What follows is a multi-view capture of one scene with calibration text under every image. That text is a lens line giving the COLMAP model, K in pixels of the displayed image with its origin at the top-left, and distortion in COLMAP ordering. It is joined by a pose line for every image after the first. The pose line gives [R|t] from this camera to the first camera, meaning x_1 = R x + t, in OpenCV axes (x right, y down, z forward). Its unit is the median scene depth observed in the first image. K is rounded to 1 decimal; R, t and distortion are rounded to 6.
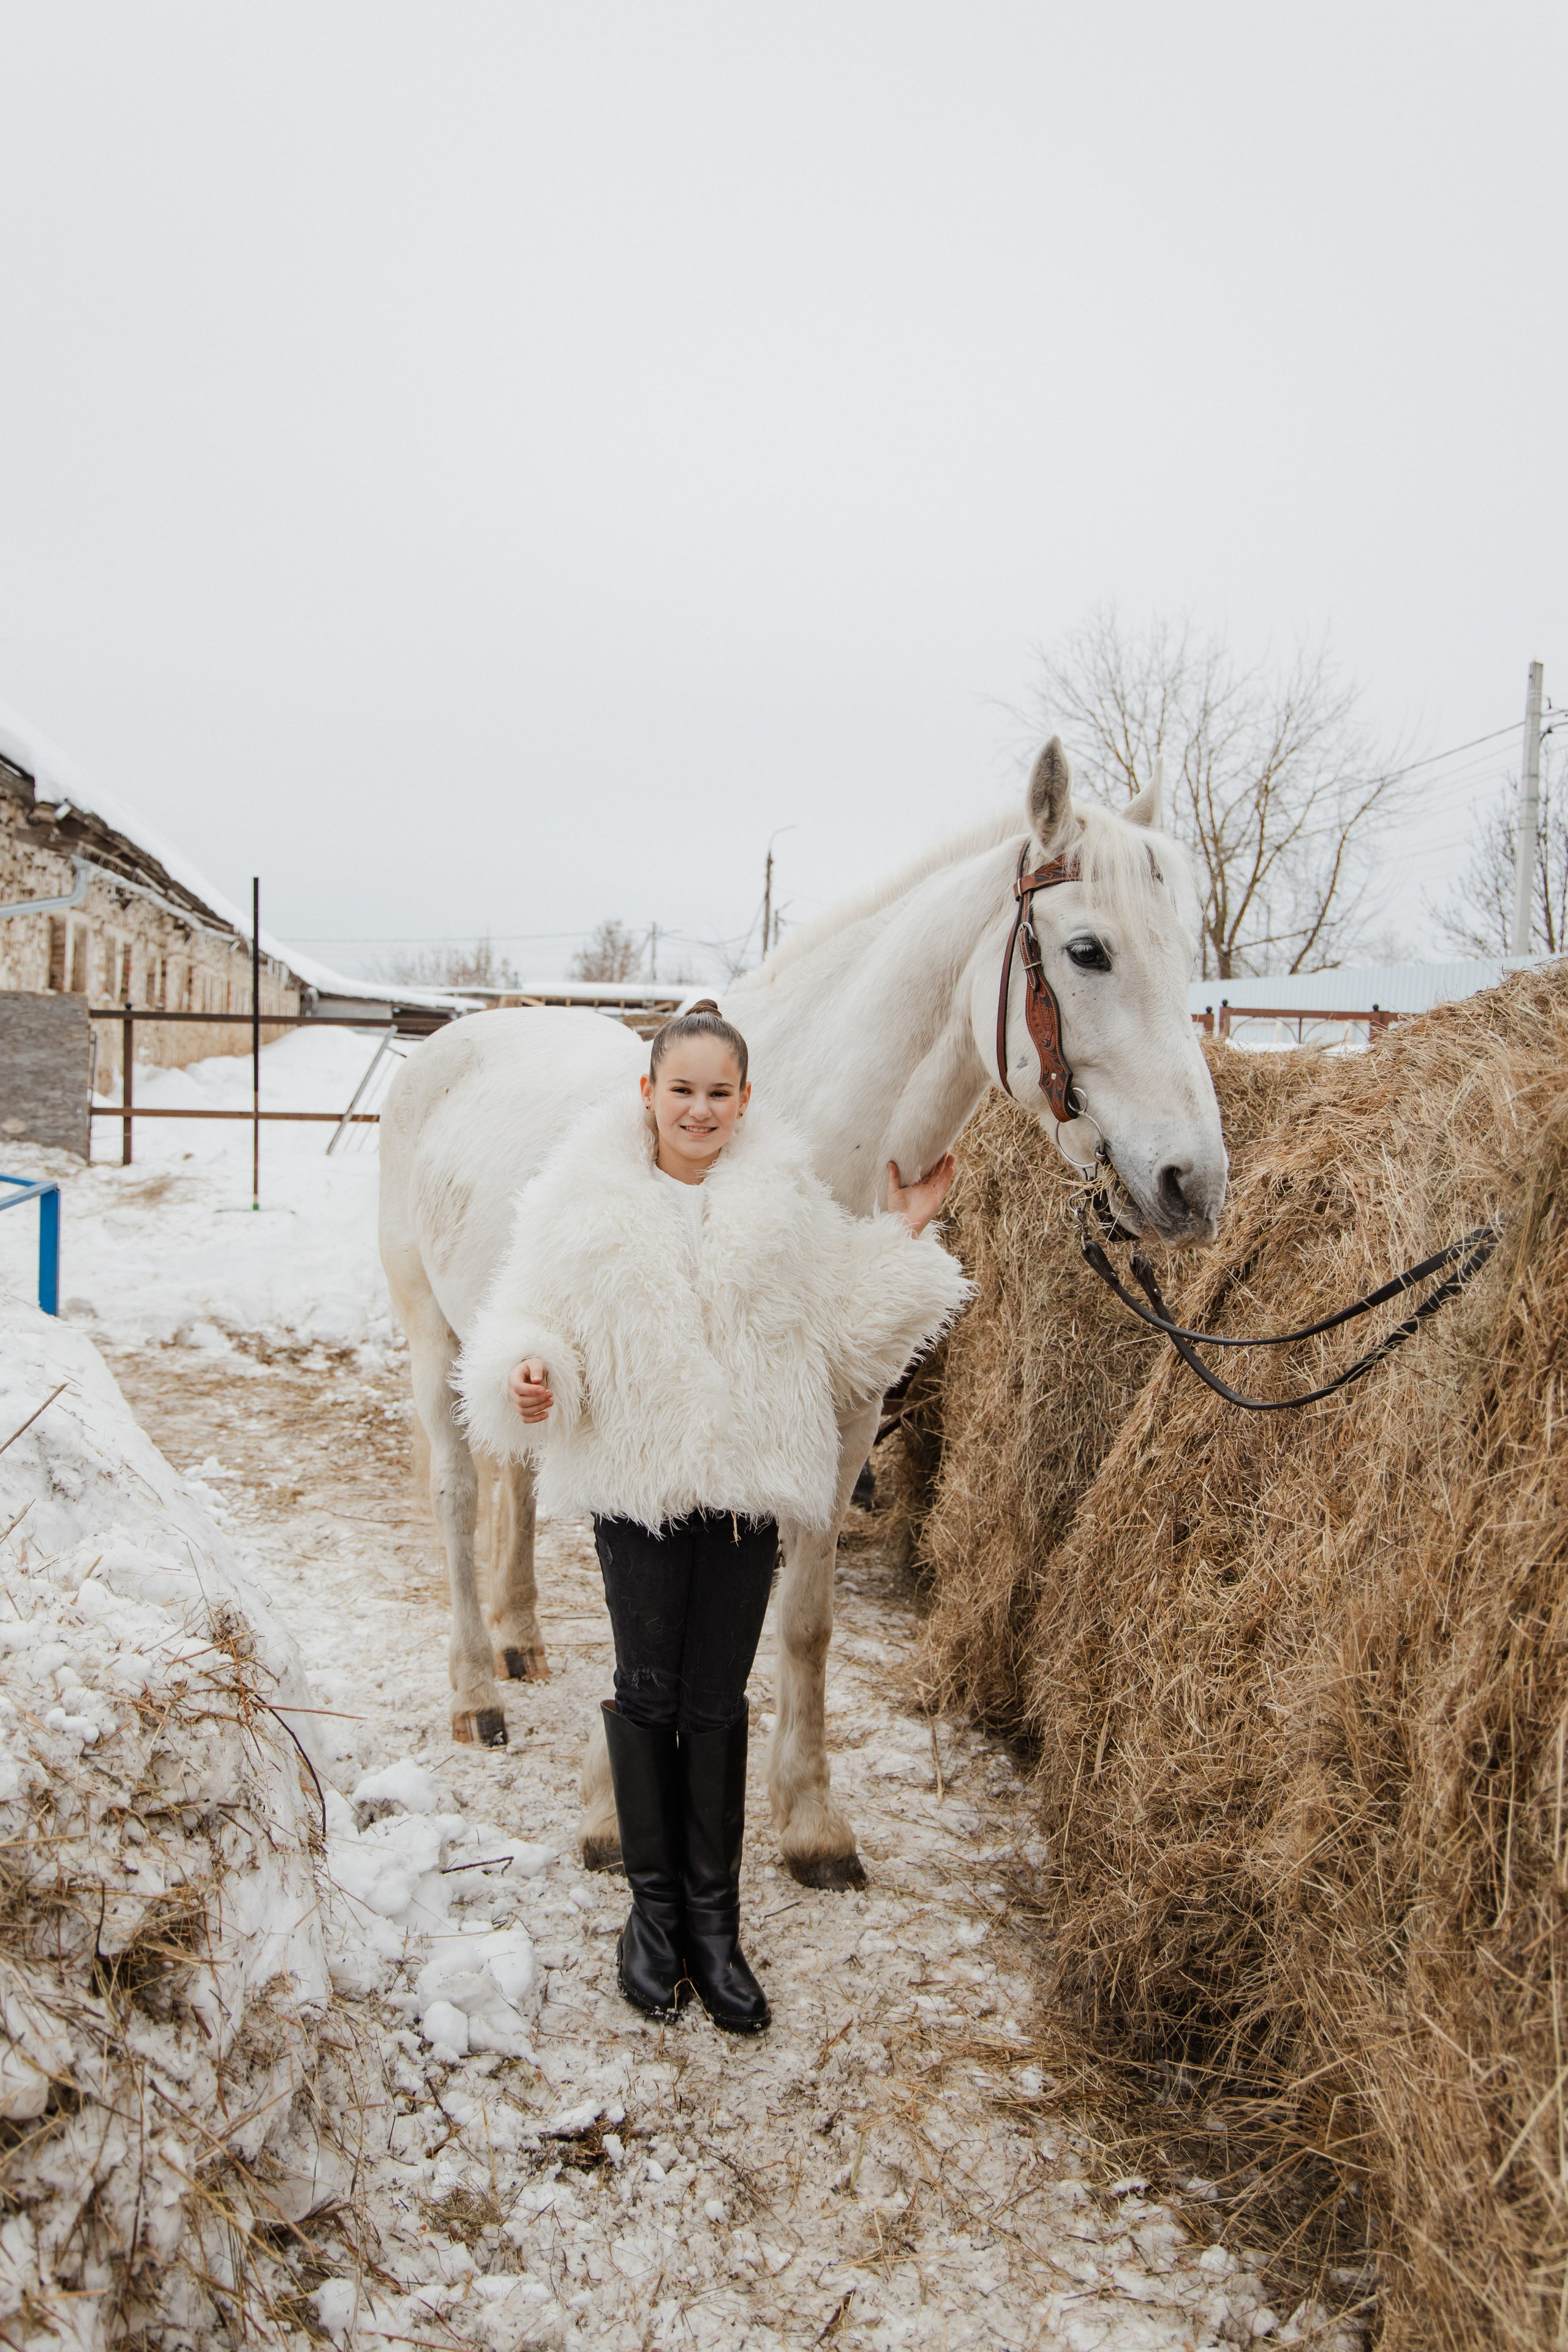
lens RADIAL K [[1953.9, 0, 788.8], [0, 1953.9, 1224.1], [0, 0, 1]] dist [-0.041547, 0.083079]
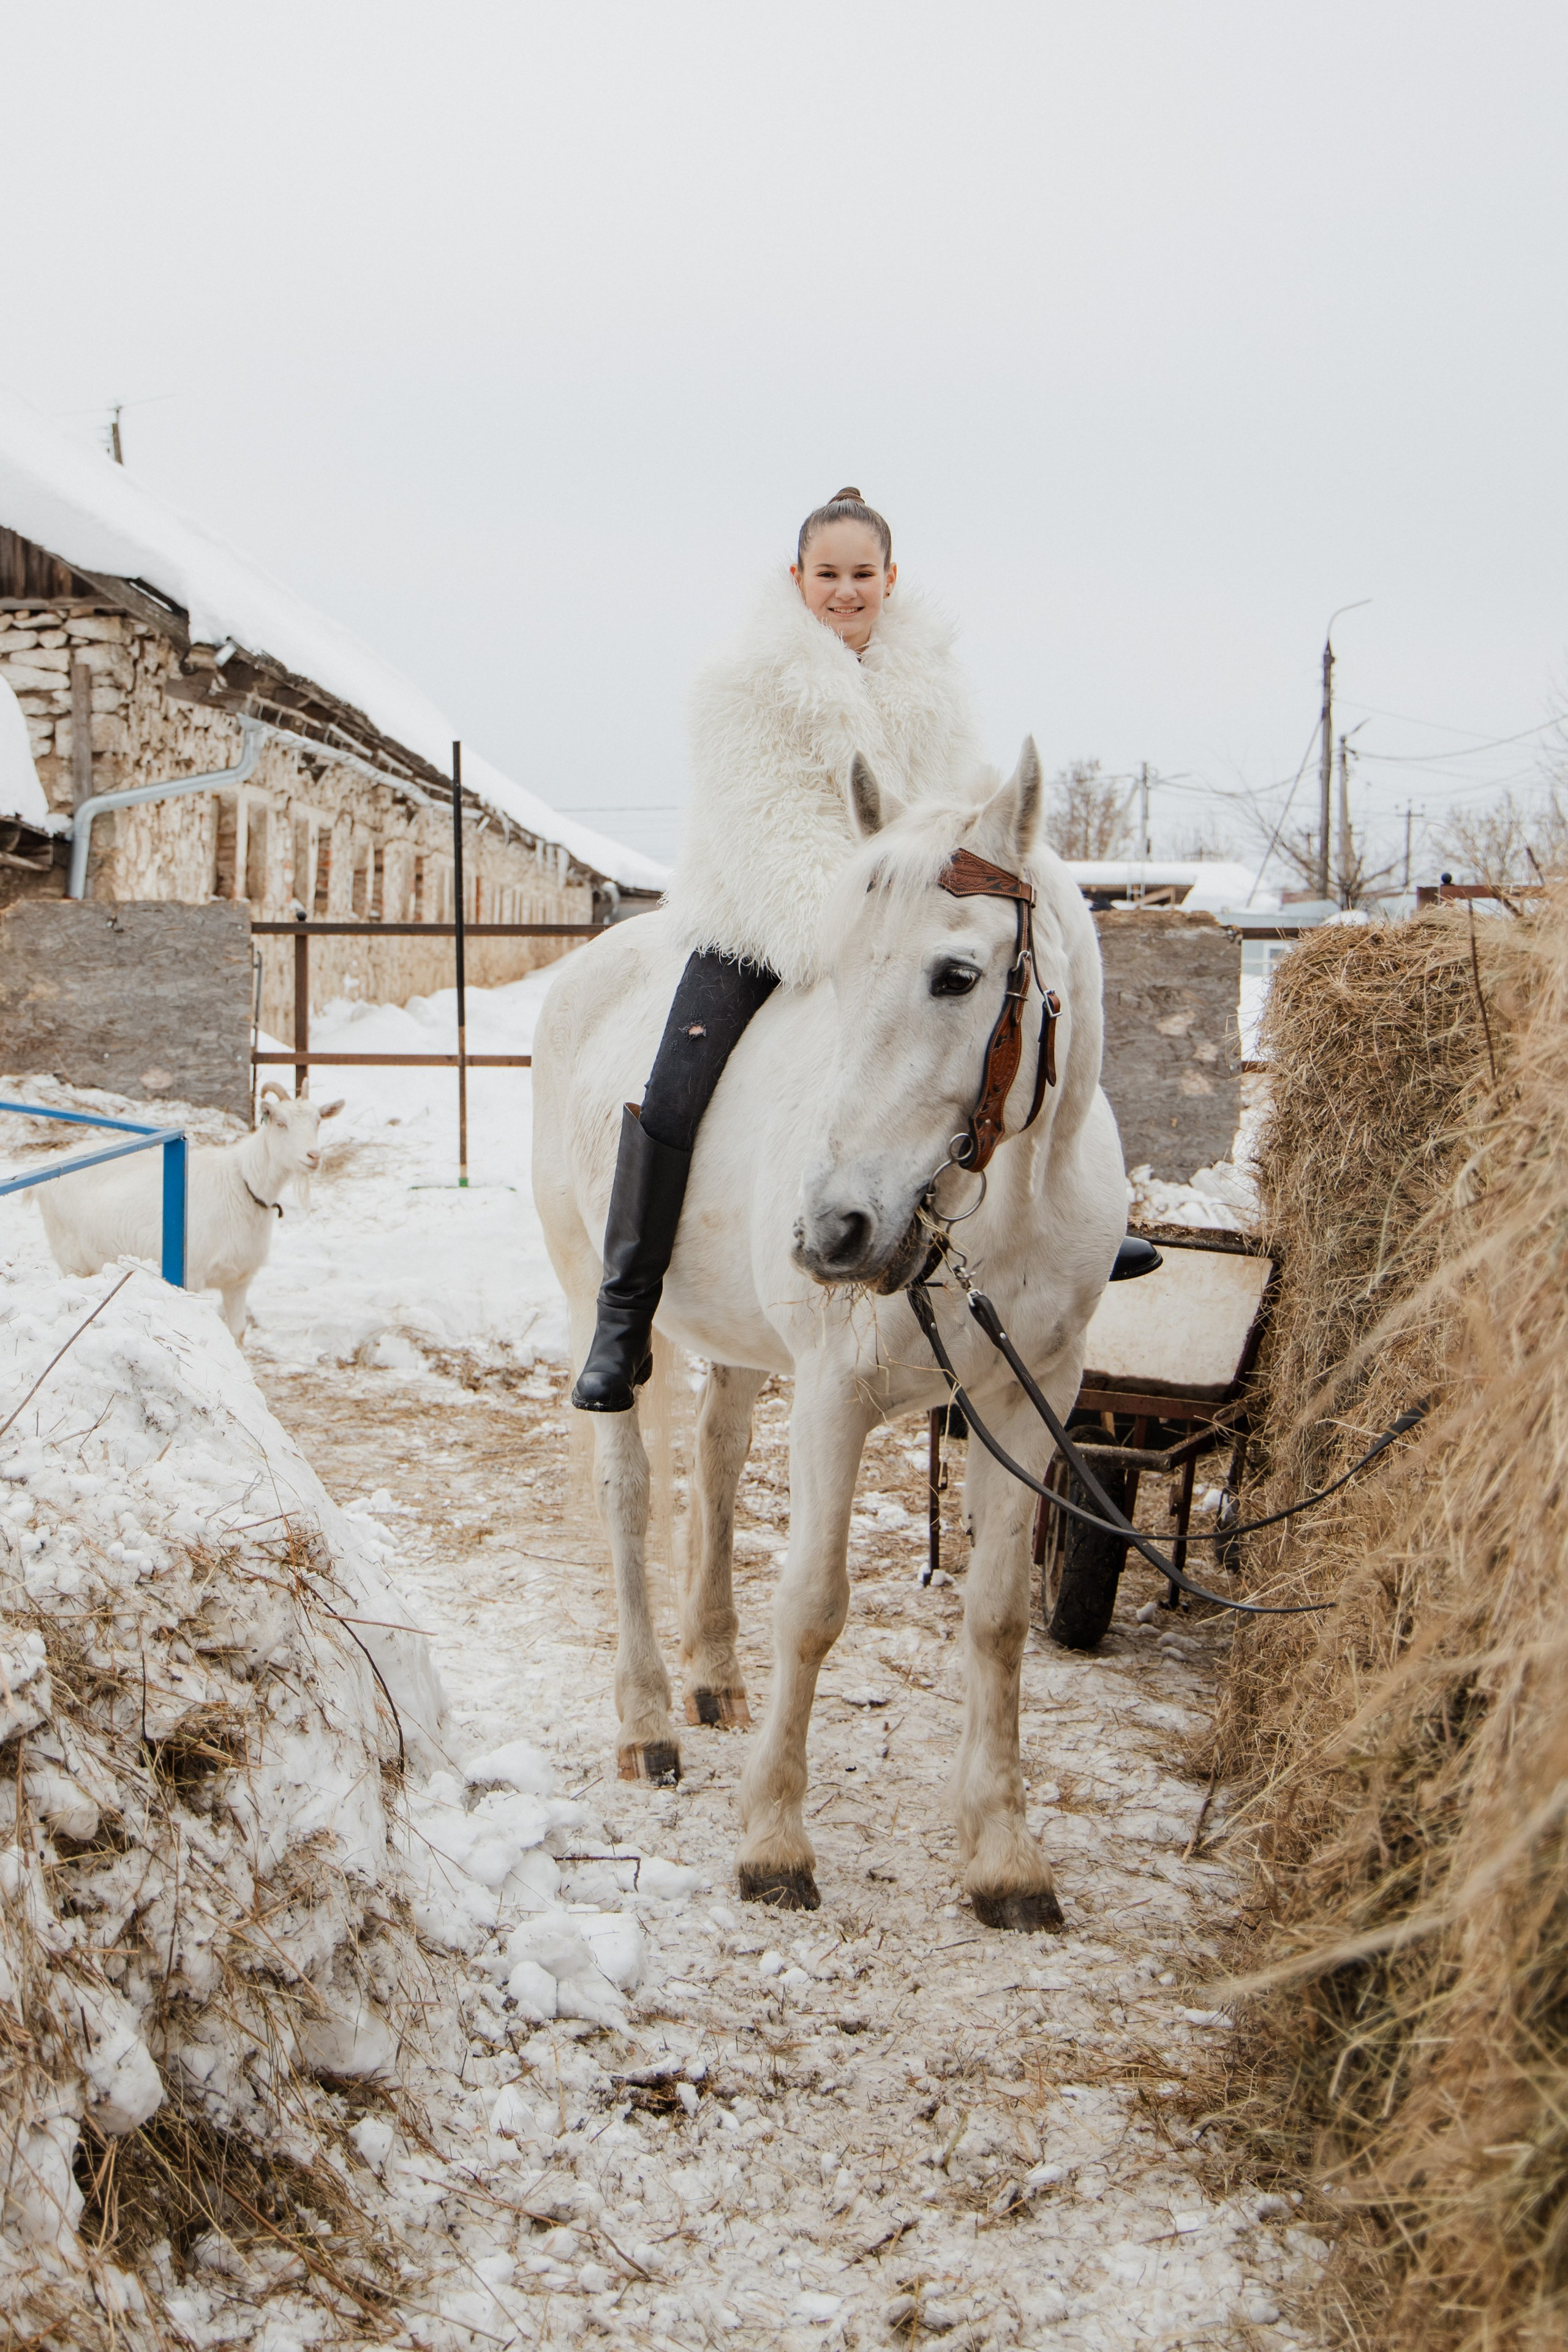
lens RADIAL K [[3428.6, 0, 784.0], [0, 3428.6, 1176.0], [0, 0, 1]] dist [0.002500, 0.035220]
pose [[0.977173, -0.011056, -0.212159, 0.159621], [0.004745, 0.999532, -0.030232, 0.037480], [0.212394, 0.028535, 0.976767, -0.324758]]
